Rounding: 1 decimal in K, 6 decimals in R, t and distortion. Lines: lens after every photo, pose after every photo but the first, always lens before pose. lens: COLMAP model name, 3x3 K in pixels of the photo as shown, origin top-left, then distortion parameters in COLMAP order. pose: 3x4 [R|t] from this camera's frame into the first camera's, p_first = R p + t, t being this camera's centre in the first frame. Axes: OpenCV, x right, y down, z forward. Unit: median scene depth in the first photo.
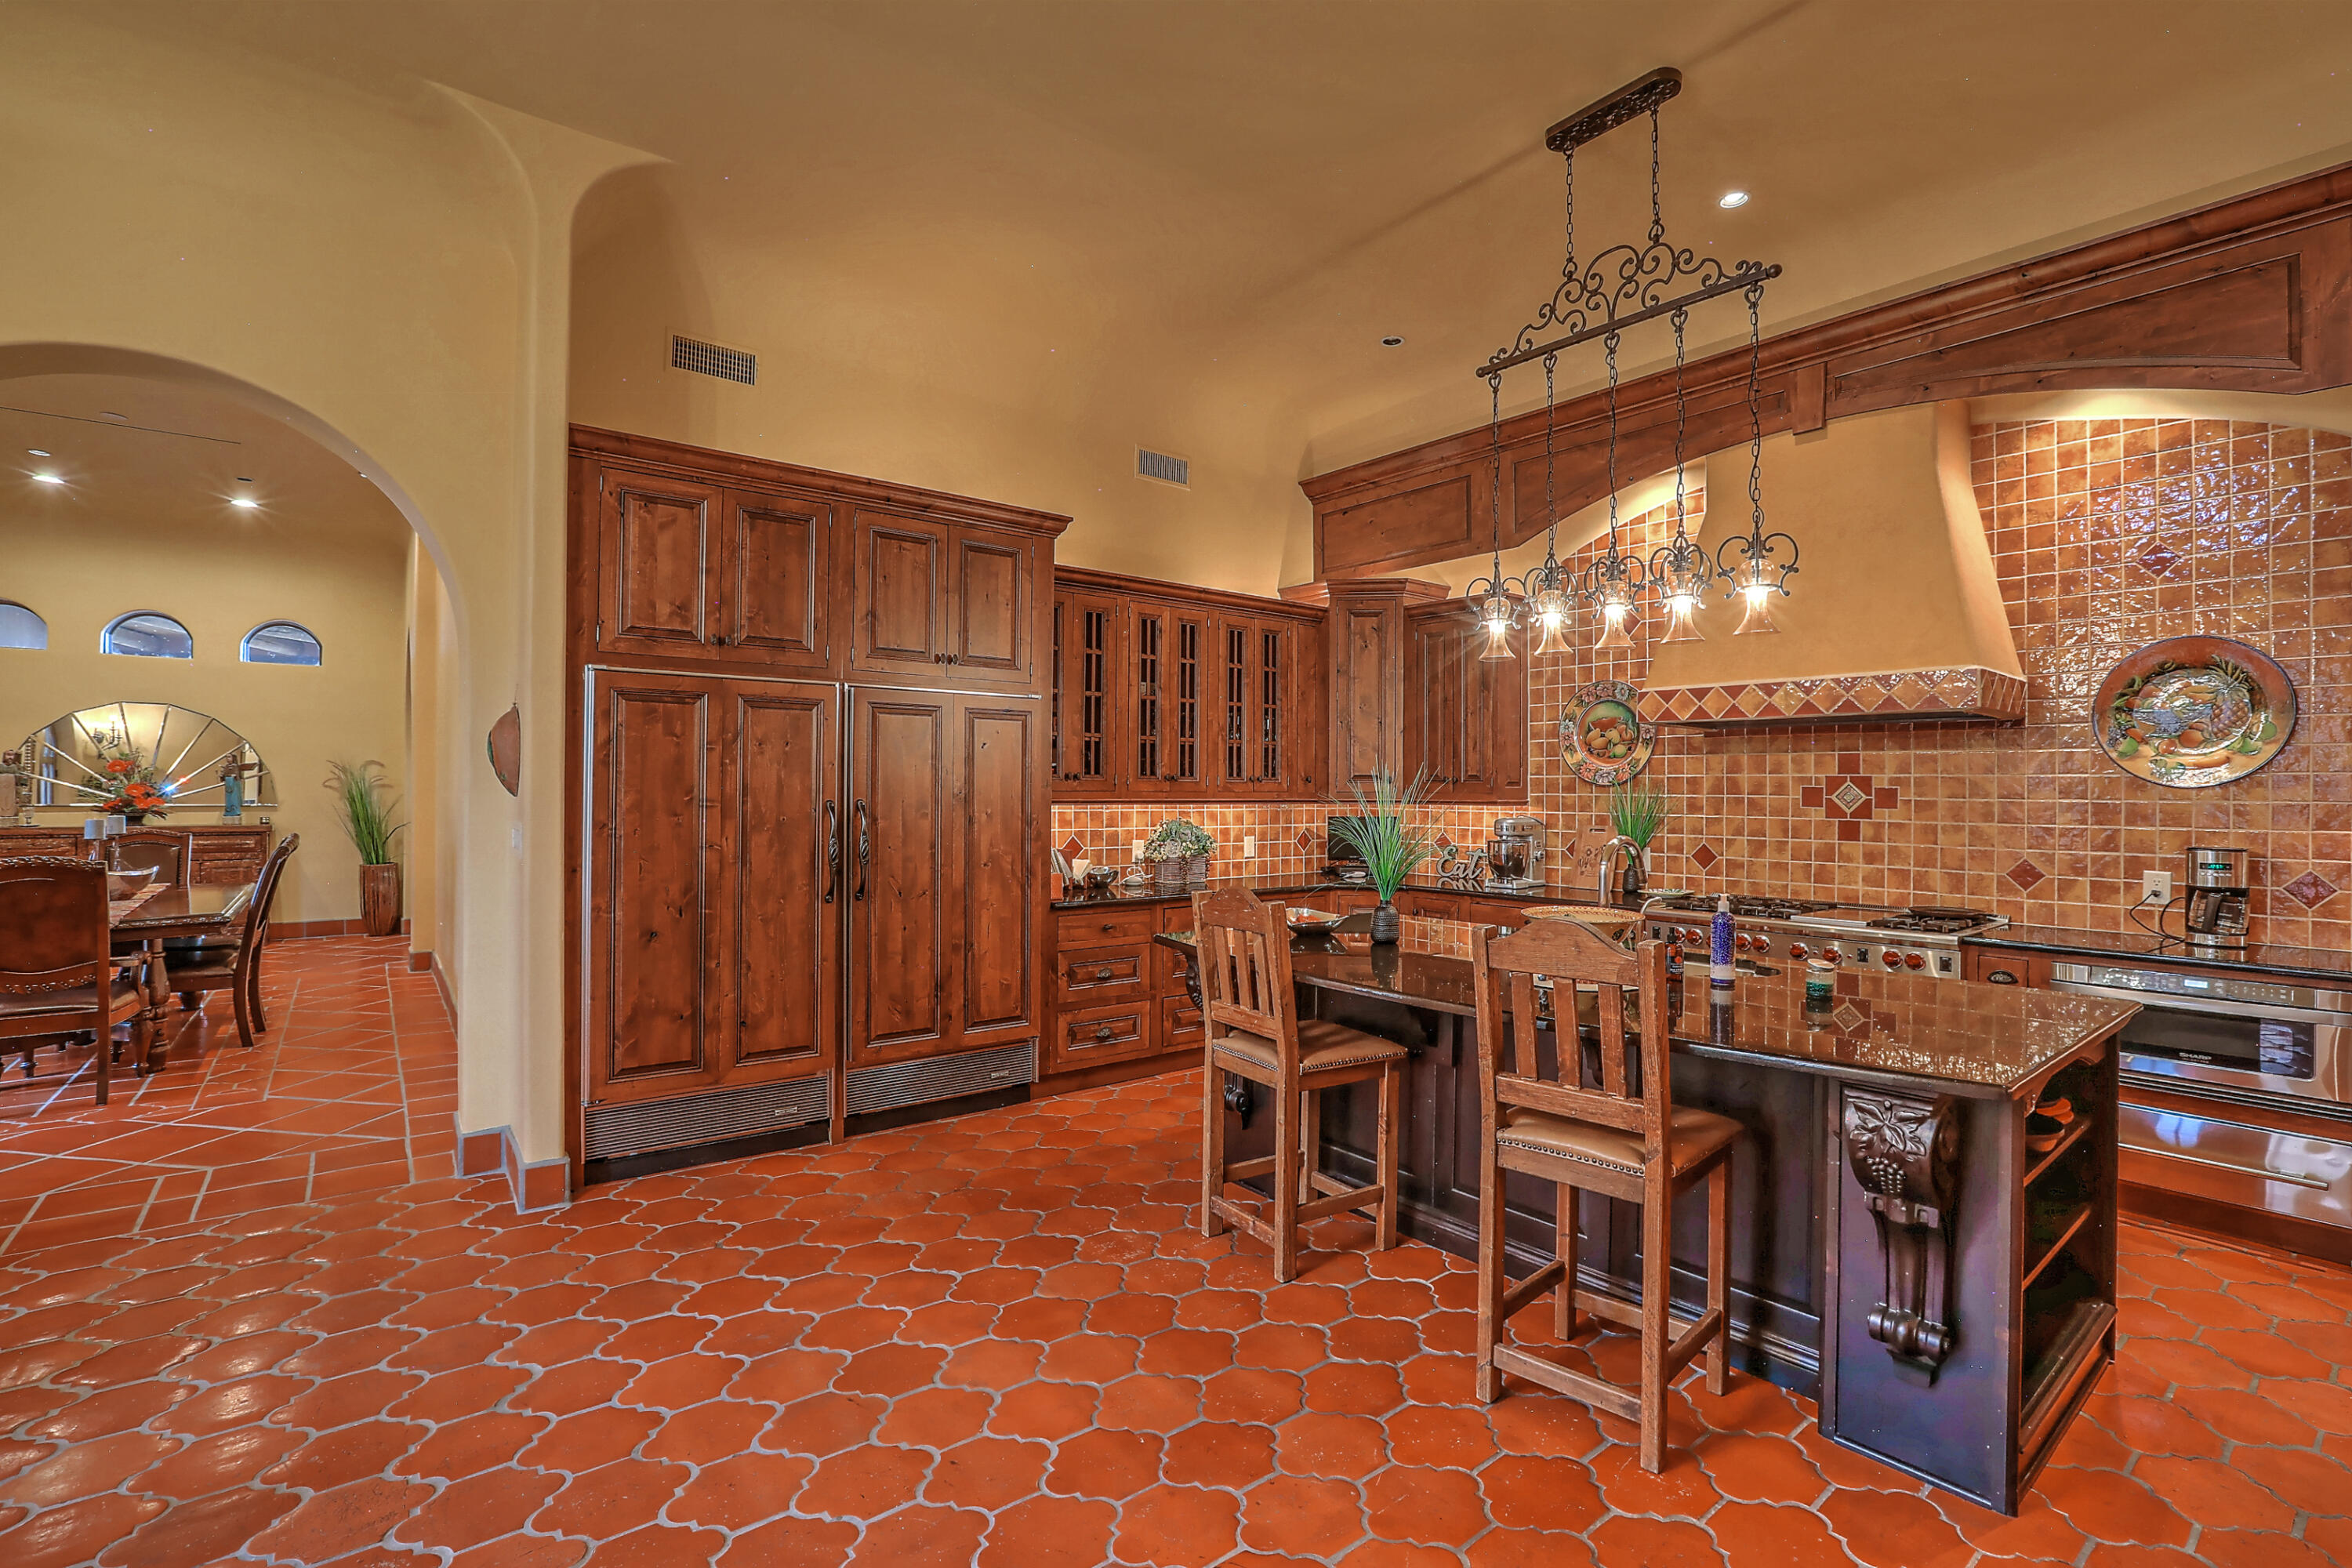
lens RADIAL K [[1064.5, 0, 1176.6], [0, 1064.5, 783.6], [0, 0, 1]] dist [-0.047547, 0.015459]
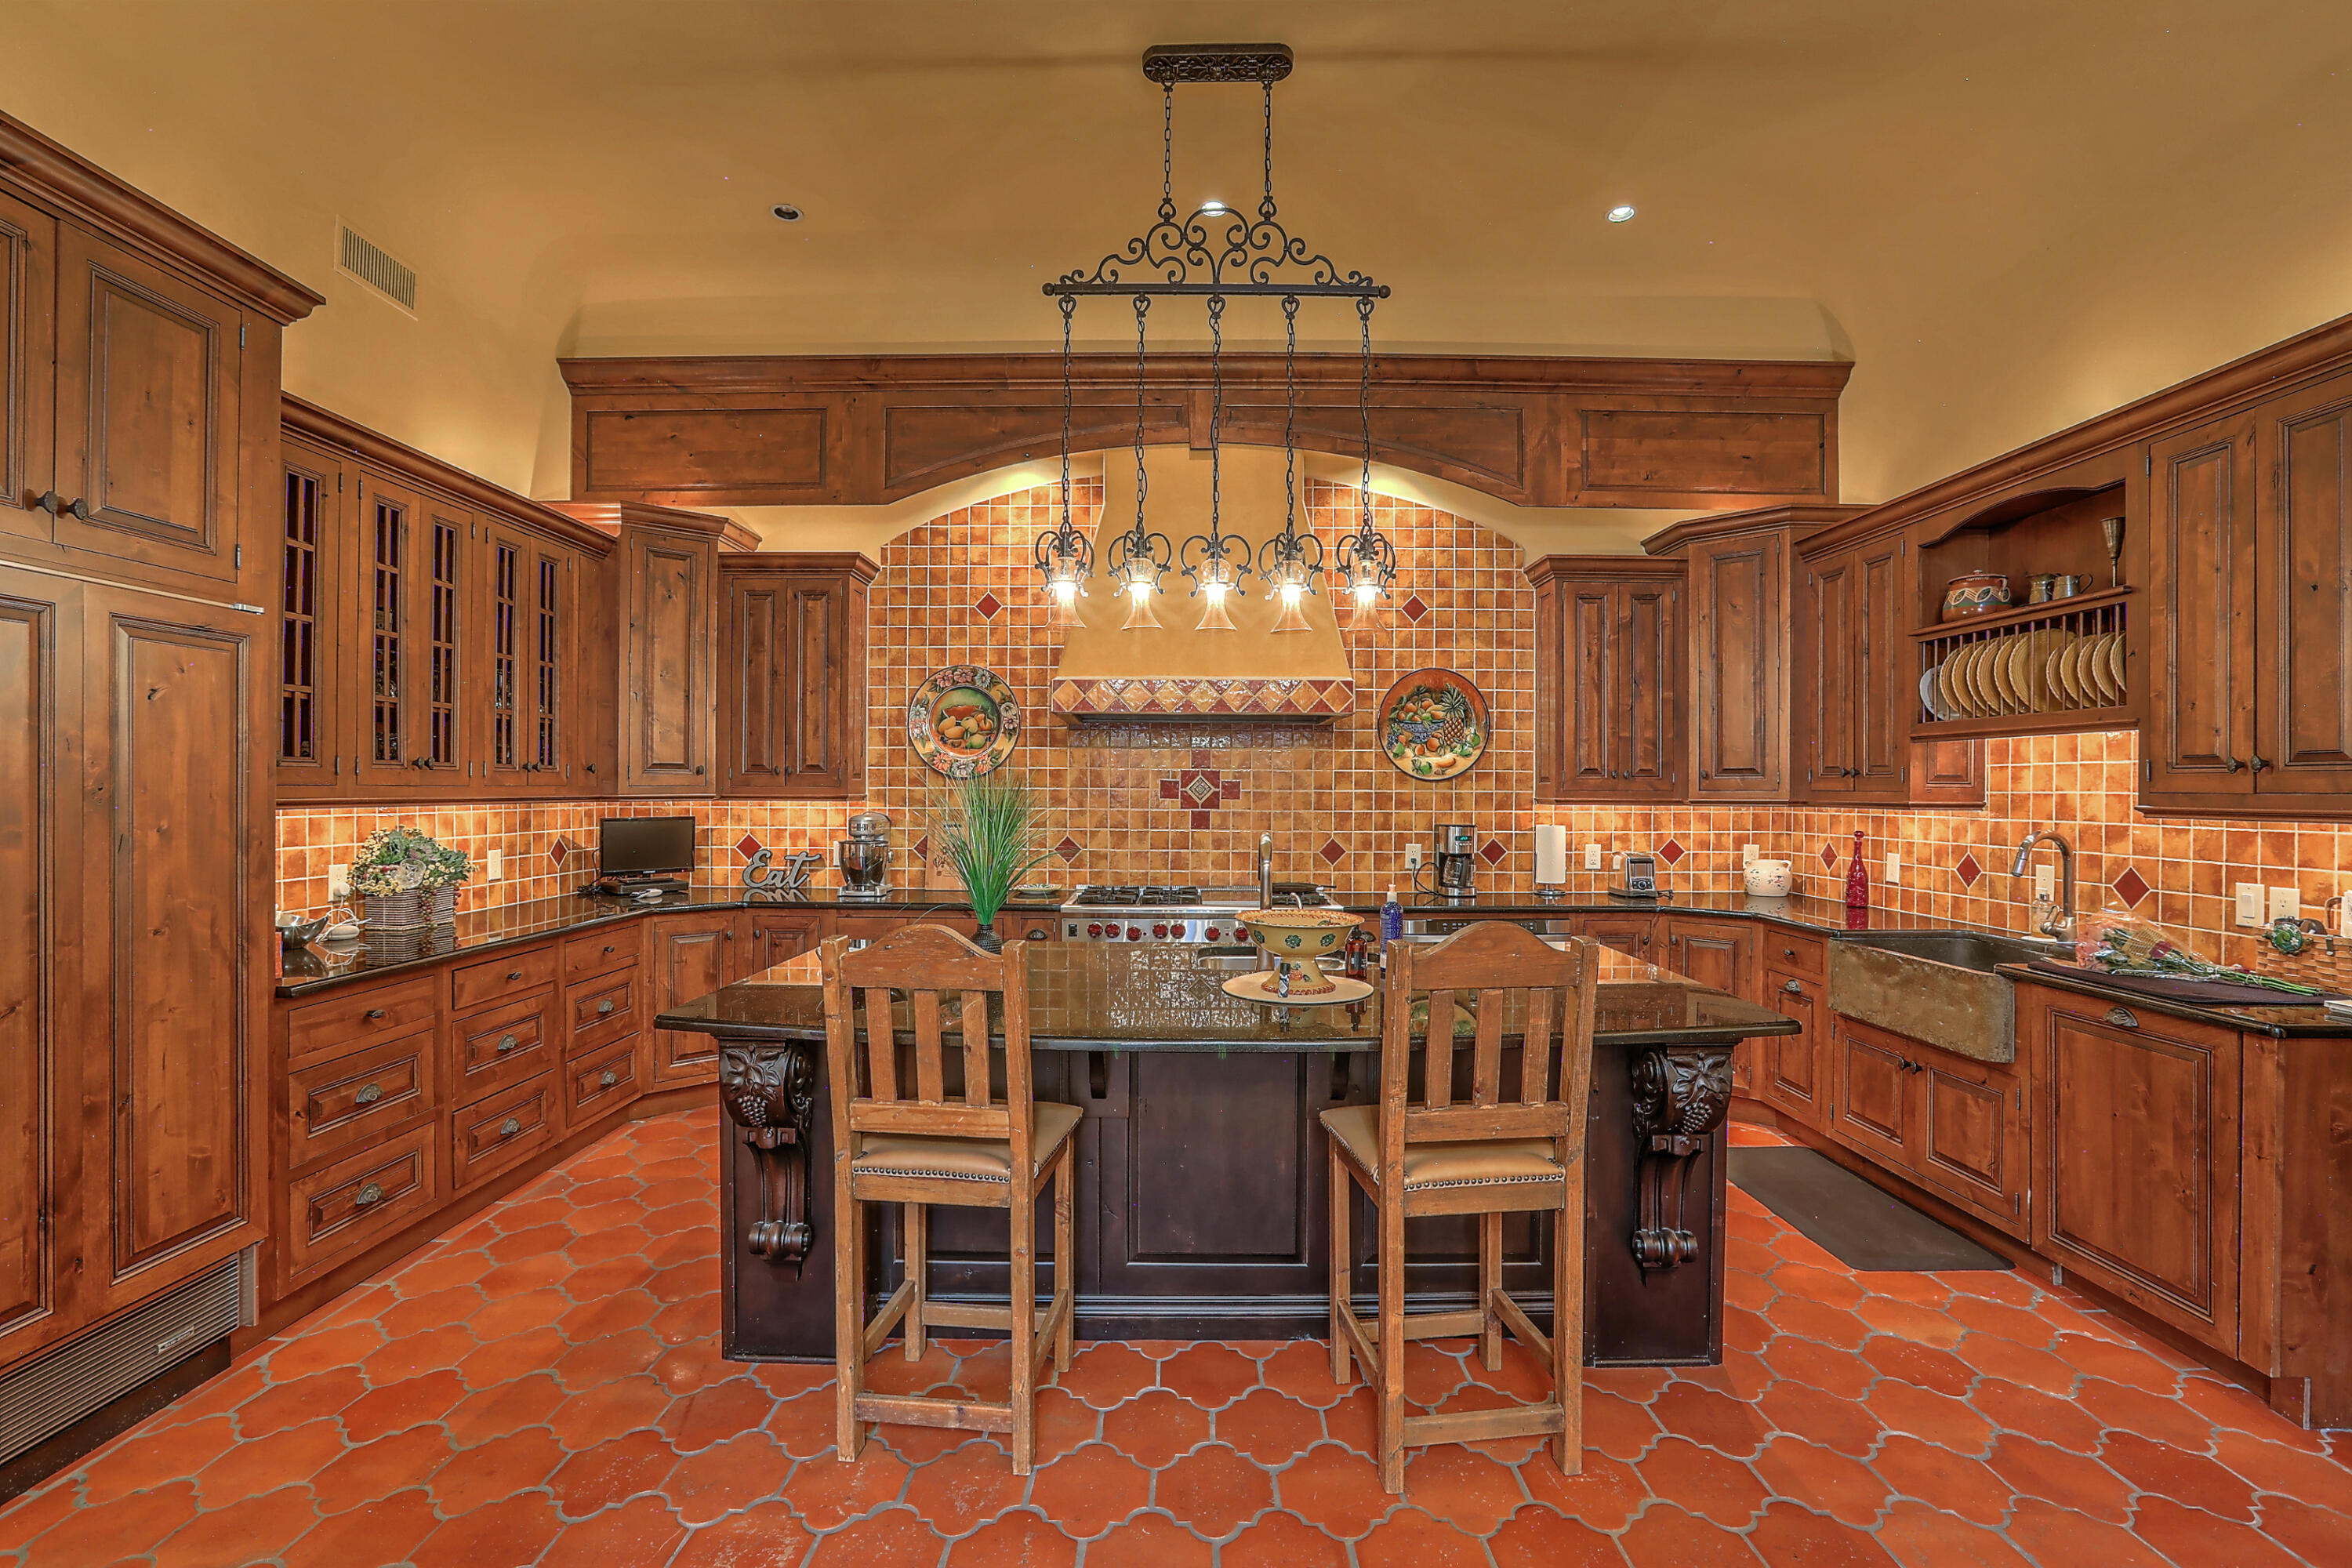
lens RADIAL K [[1064.5, 0, 1182.3], [0, 1064.5, 786.5], [0, 0, 1]] dist [-0.047547, 0.015459]
pose [[0.625040, -0.002892, 0.780587, -0.259214], [-0.003831, 0.999970, 0.006772, 0.002688], [-0.780583, -0.007224, 0.625010, 0.324760]]
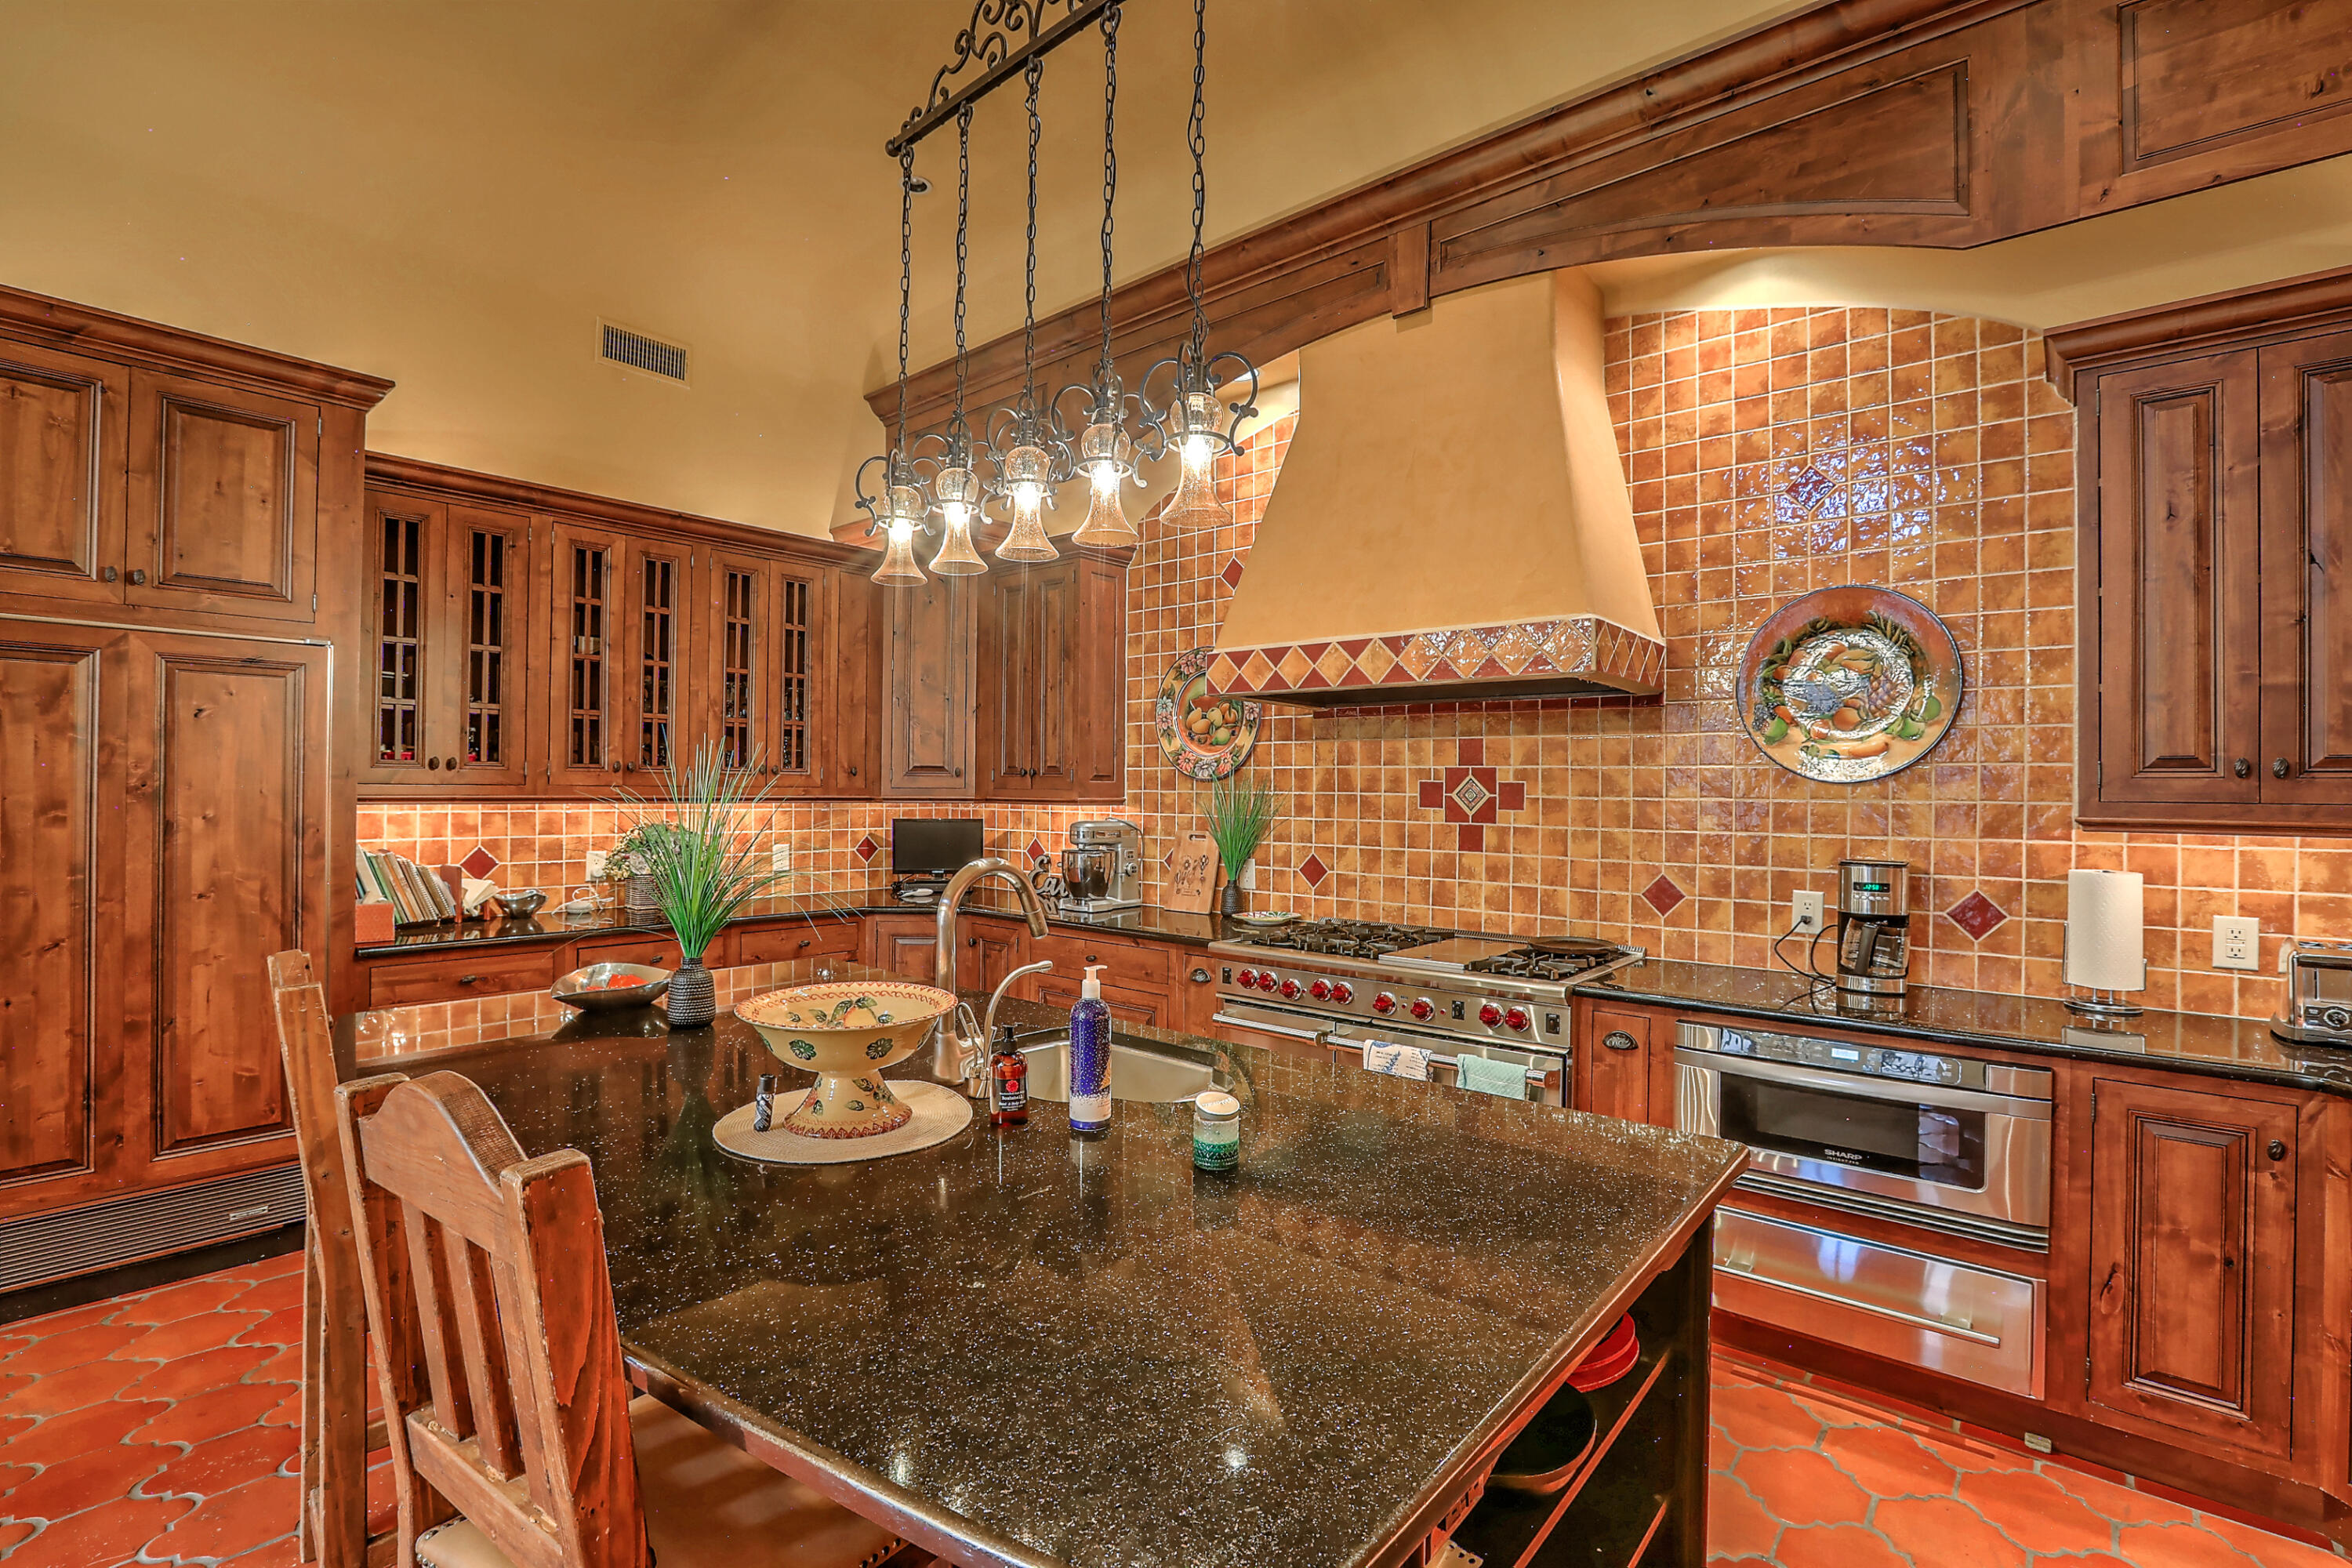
lens RADIAL K [[1064.5, 0, 1173.6], [0, 1064.5, 784.6], [0, 0, 1]] dist [-0.047547, 0.015459]
pose [[0.982408, 0.003412, 0.186714, 0.288621], [-0.003845, 0.999991, 0.001960, 0.004622], [-0.186706, -0.002643, 0.982412, 0.273201]]
